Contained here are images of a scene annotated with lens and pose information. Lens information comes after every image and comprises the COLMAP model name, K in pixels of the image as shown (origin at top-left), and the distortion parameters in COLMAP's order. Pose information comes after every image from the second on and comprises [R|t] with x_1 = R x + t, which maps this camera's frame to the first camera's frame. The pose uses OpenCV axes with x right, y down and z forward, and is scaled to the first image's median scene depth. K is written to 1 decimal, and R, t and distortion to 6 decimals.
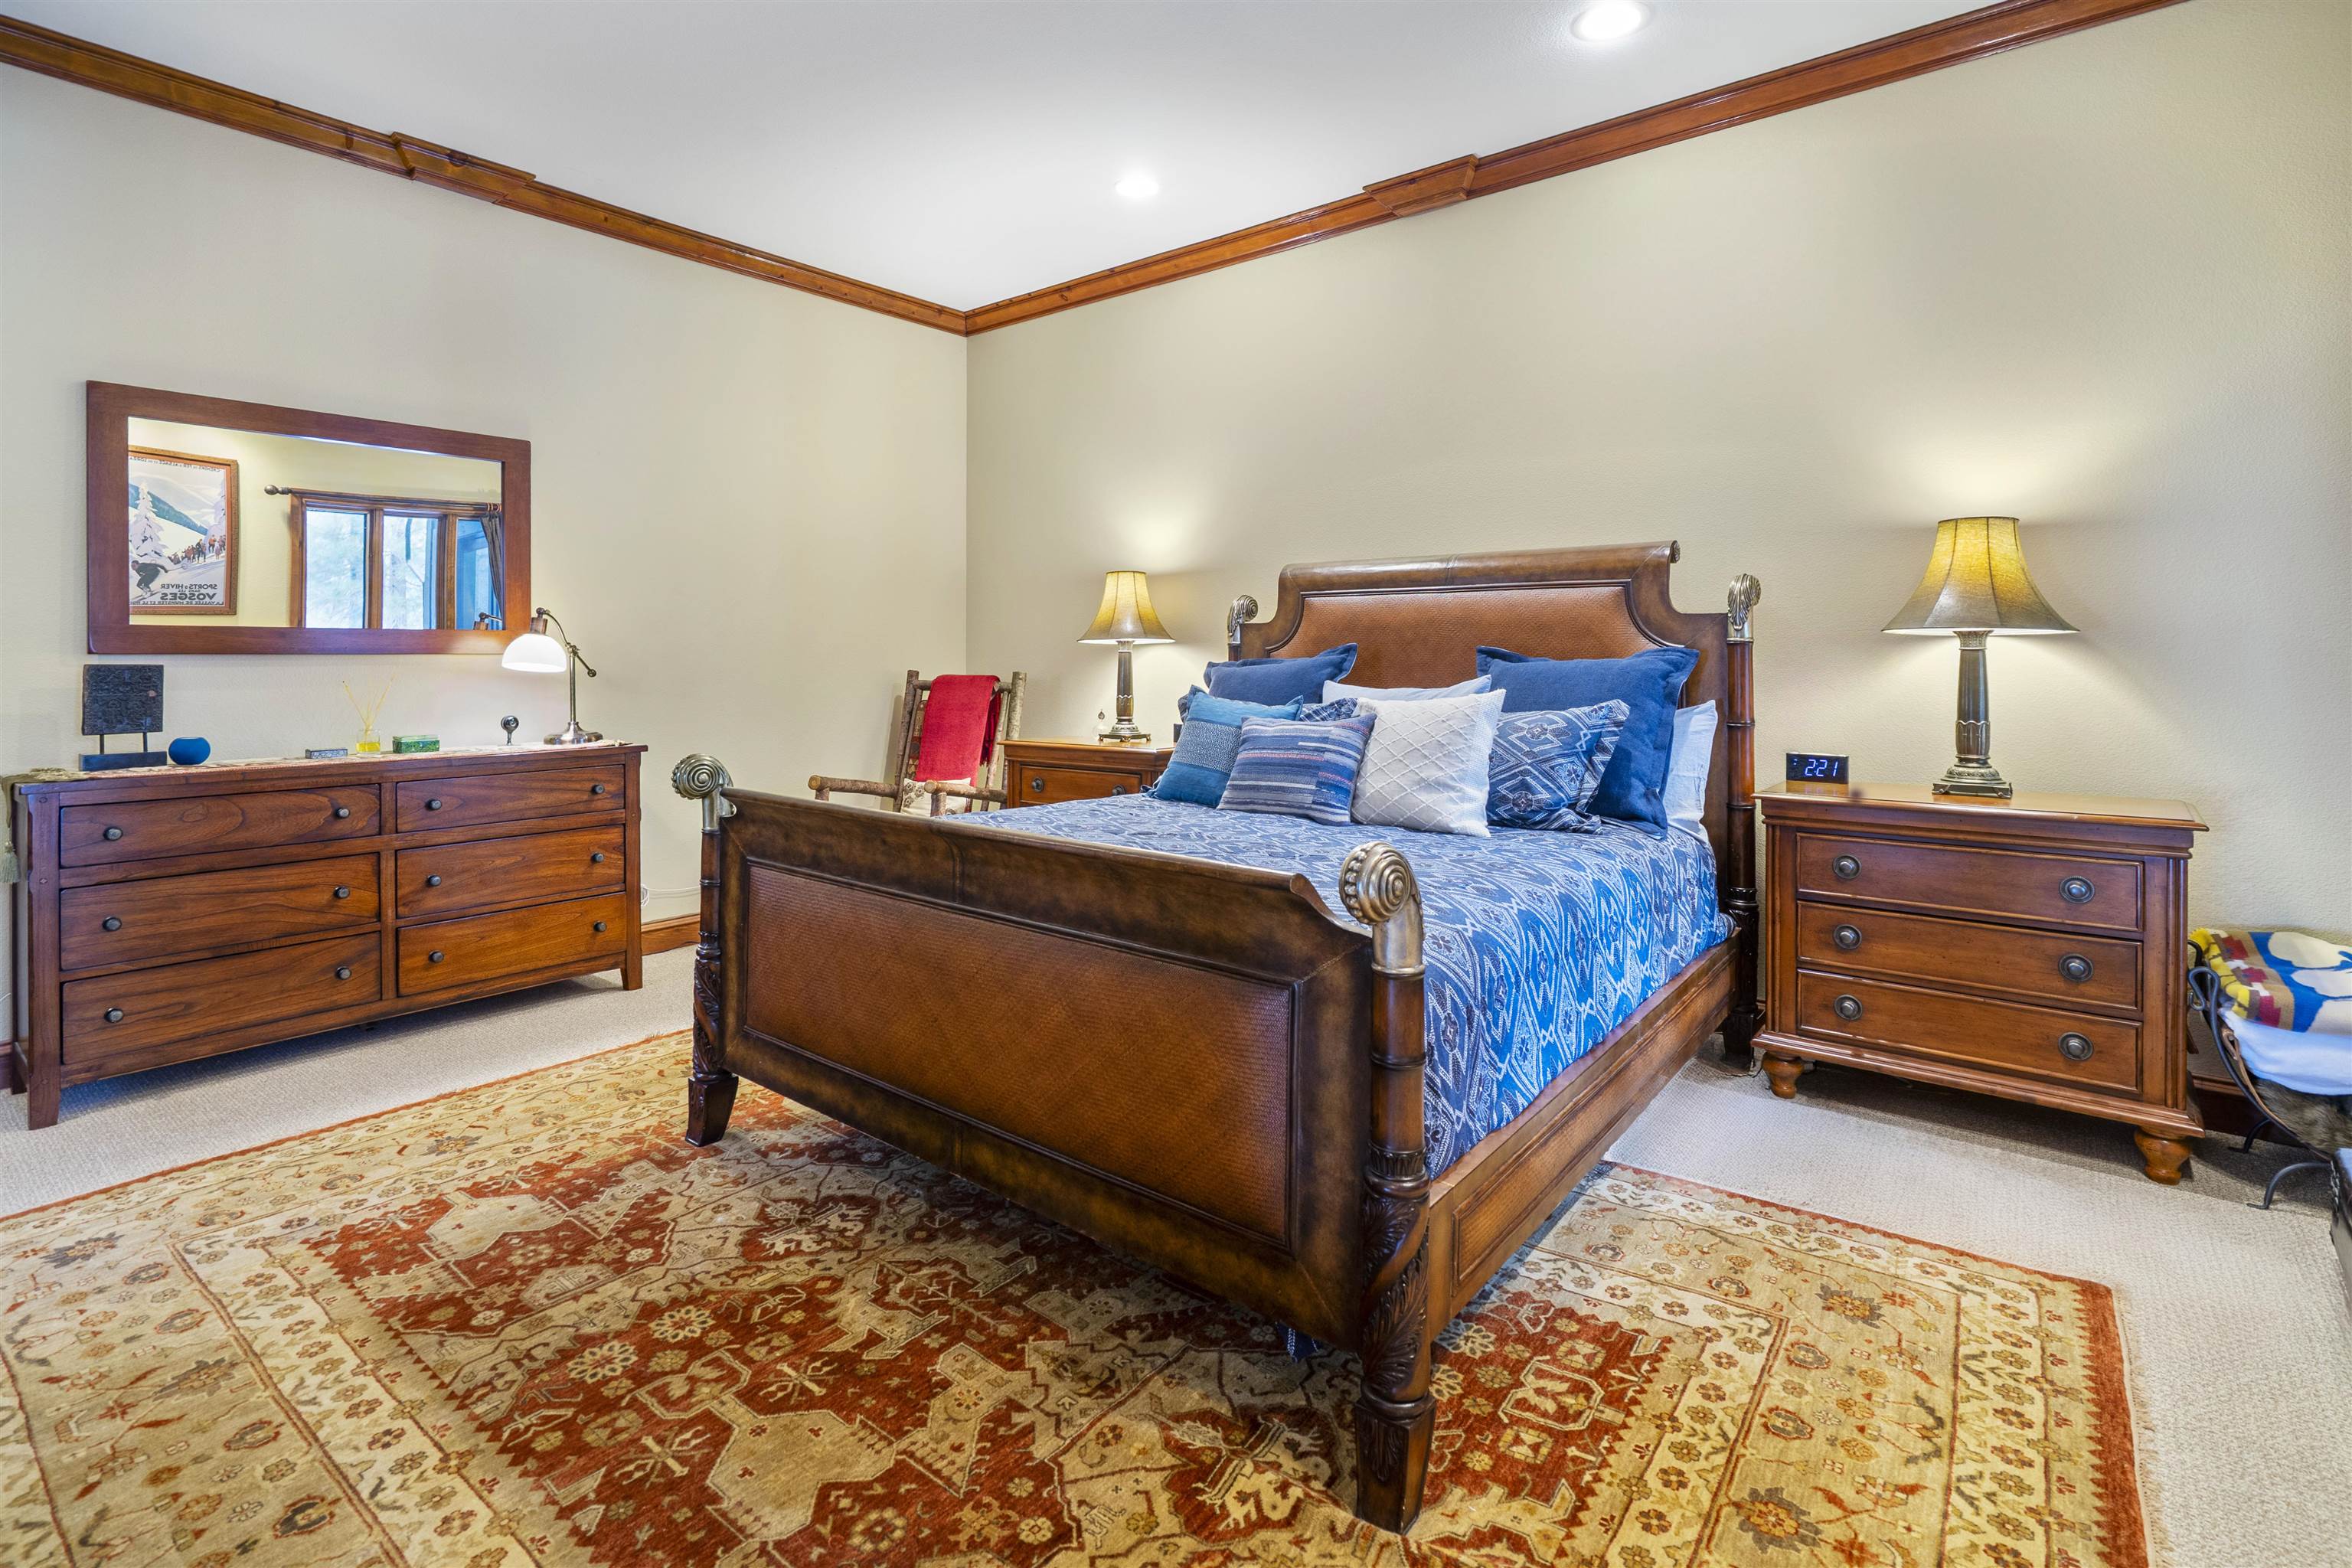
lens RADIAL K [[1118.2, 0, 1176.0], [0, 1118.2, 784.0], [0, 0, 1]] dist [-0.005645, -0.001505]
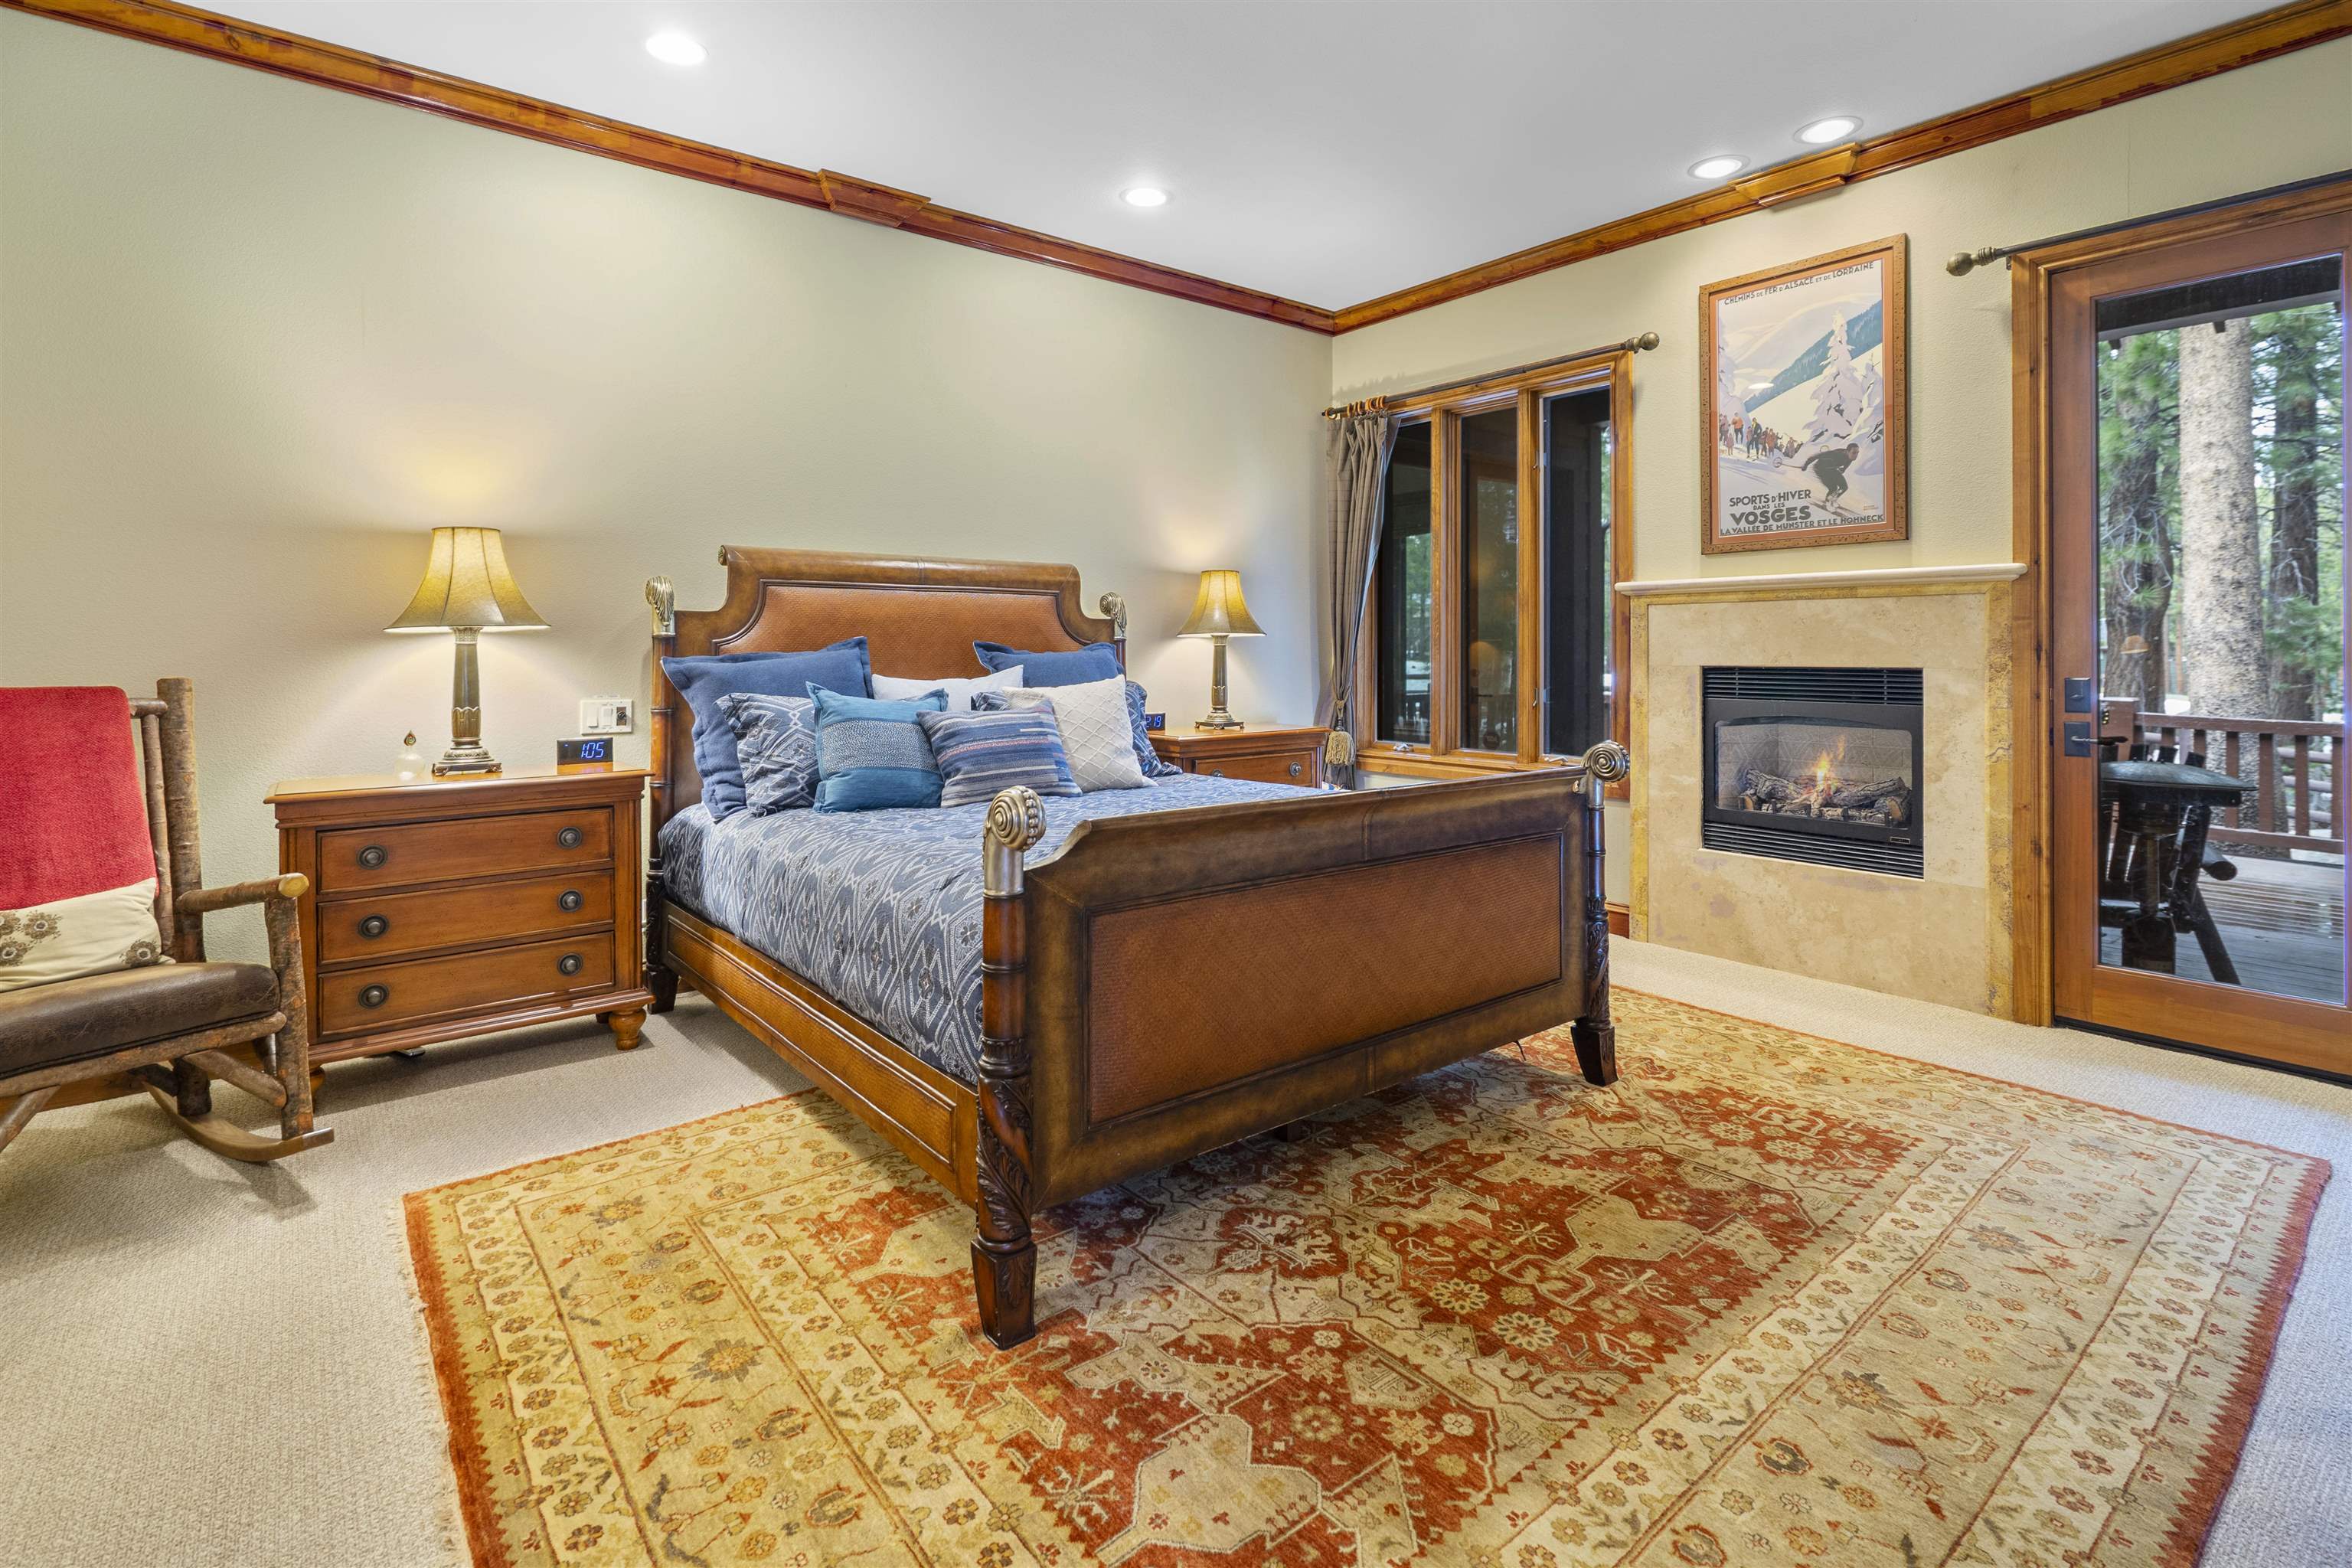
lens RADIAL K [[1118.2, 0, 1176.0], [0, 1118.2, 784.0], [0, 0, 1]] dist [-0.005645, -0.001505]
pose [[0.209487, -0.118065, 0.970657, -1.273668], [0.112504, 0.989001, 0.096016, -0.099982], [-0.971318, 0.089089, 0.220466, 0.867579]]
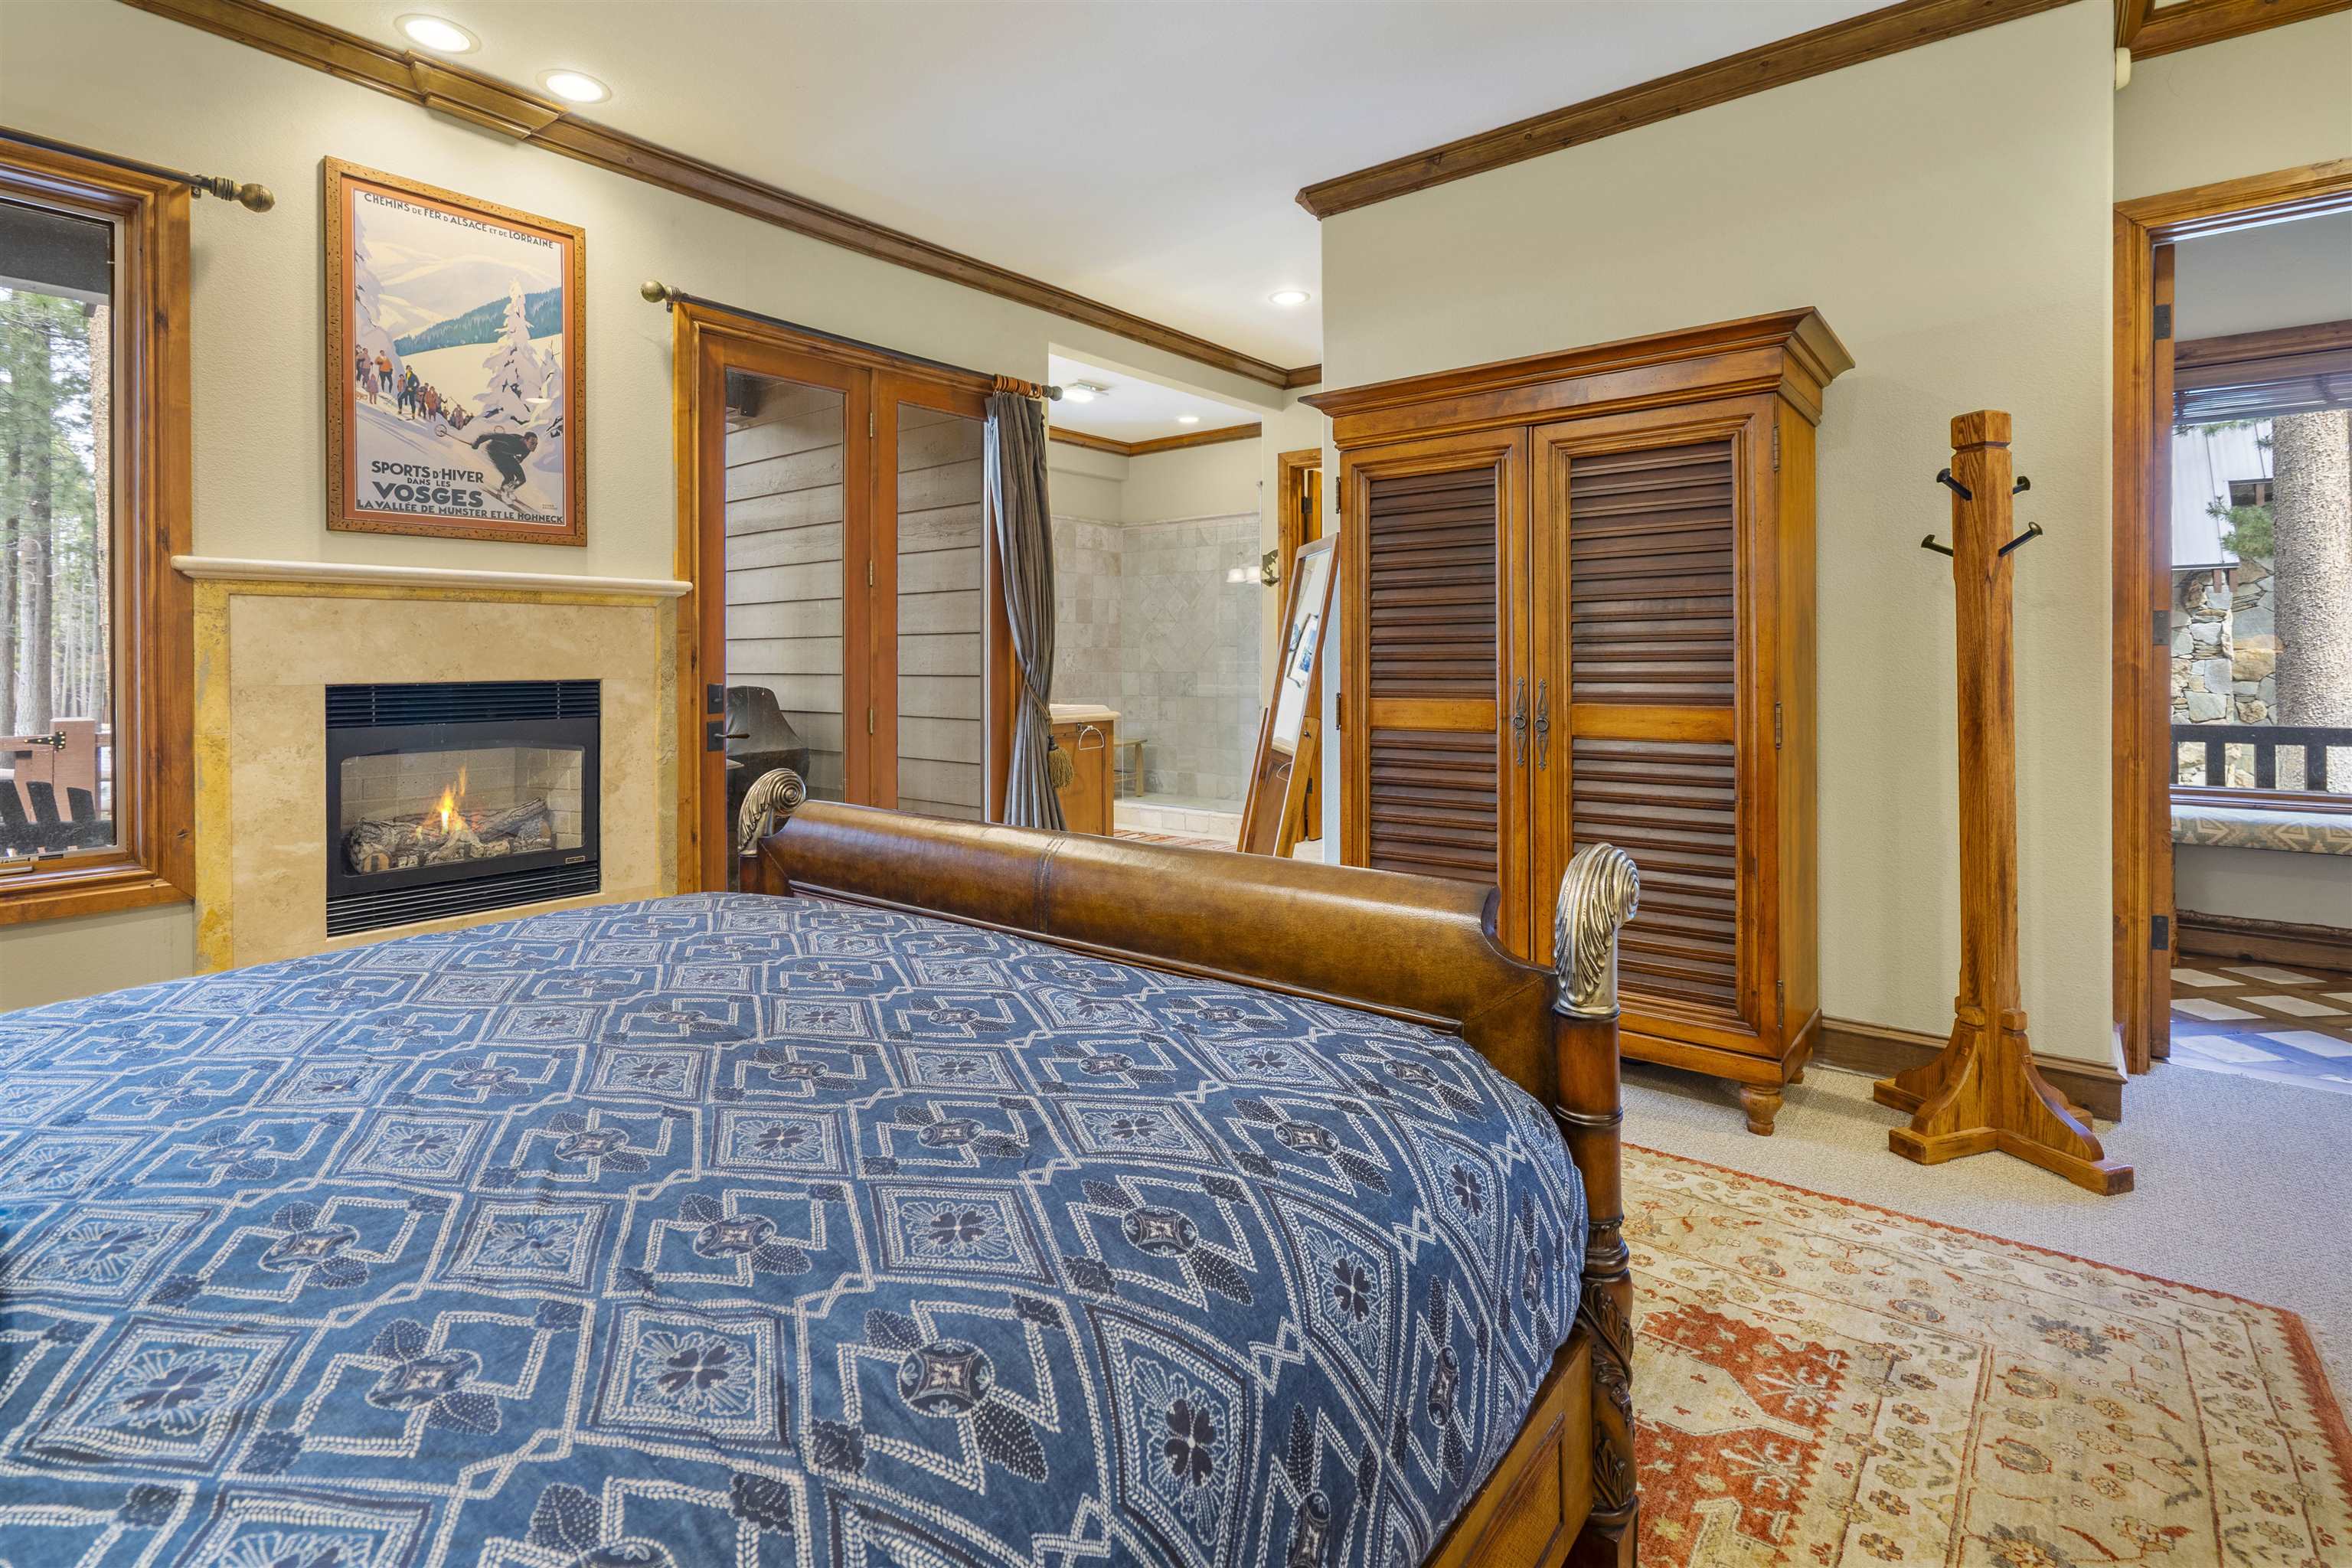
lens RADIAL K [[1091.7, 0, 1209.3], [0, 1091.7, 733.6], [0, 0, 1]] dist [0.000500, 0.000244]
pose [[-0.999655, 0.002829, -0.026121, -0.283070], [-0.002074, 0.982586, 0.185795, -0.203512], [0.026192, 0.185785, -0.982241, 1.719230]]
